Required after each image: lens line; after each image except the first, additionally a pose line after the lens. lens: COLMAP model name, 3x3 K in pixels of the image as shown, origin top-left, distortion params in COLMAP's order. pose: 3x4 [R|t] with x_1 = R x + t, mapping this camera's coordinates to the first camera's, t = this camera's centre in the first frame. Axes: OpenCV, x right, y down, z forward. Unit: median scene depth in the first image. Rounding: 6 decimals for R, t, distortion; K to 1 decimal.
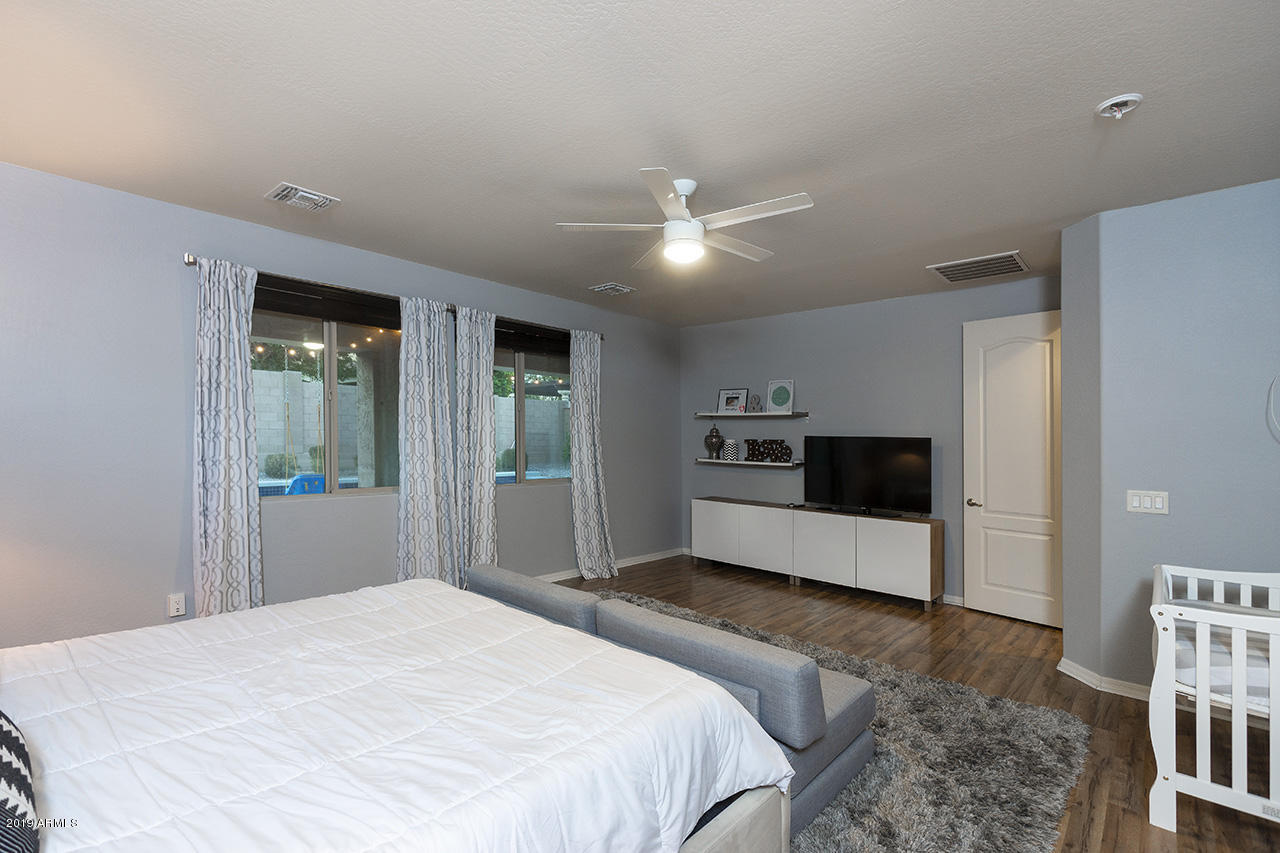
lens RADIAL K [[591.1, 0, 640.0], [0, 591.1, 426.5], [0, 0, 1]] dist [-0.050551, -0.000325]
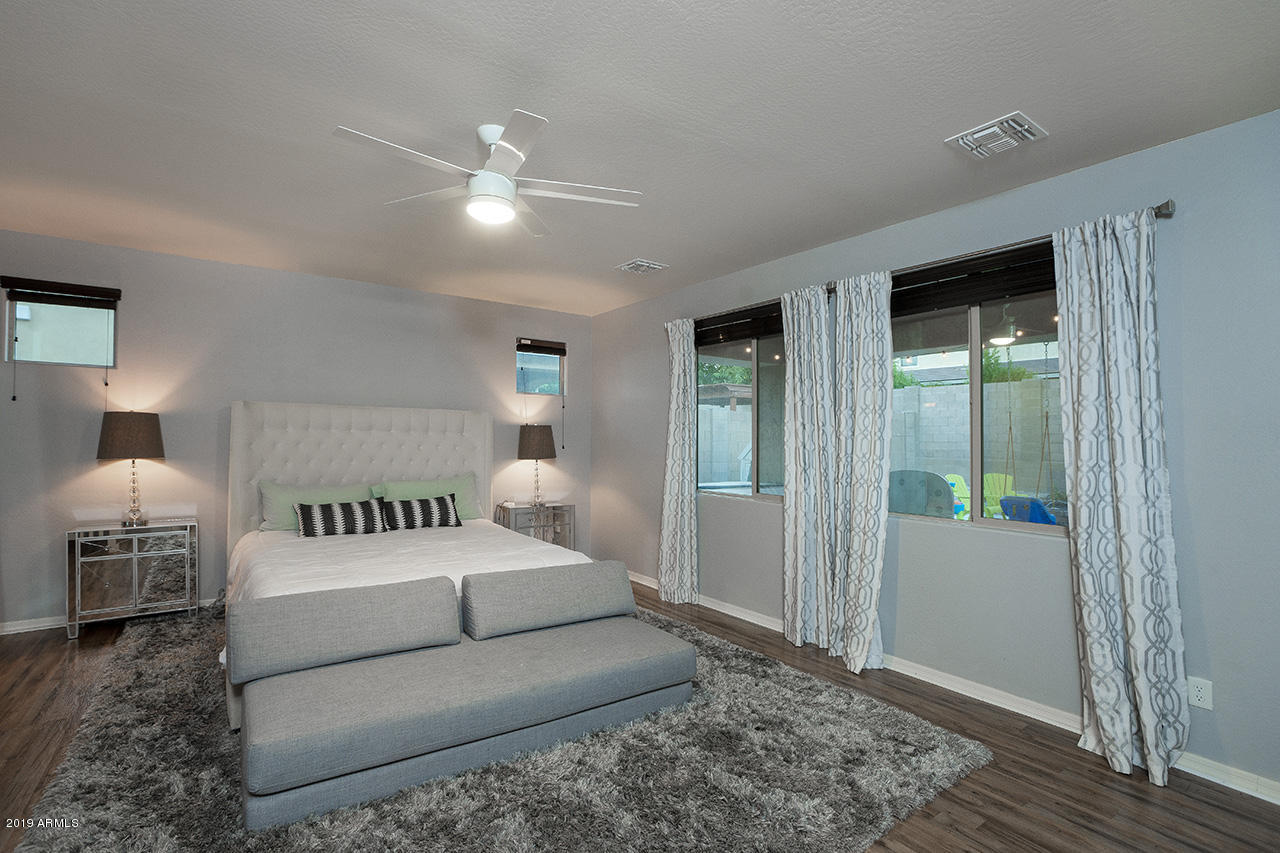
lens RADIAL K [[591.1, 0, 640.0], [0, 591.1, 426.5], [0, 0, 1]] dist [-0.050551, -0.000325]
pose [[-0.231728, -0.022331, -0.972524, 0.500350], [0.019141, 0.999438, -0.027510, 0.010907], [0.972592, -0.024990, -0.231171, 0.867668]]
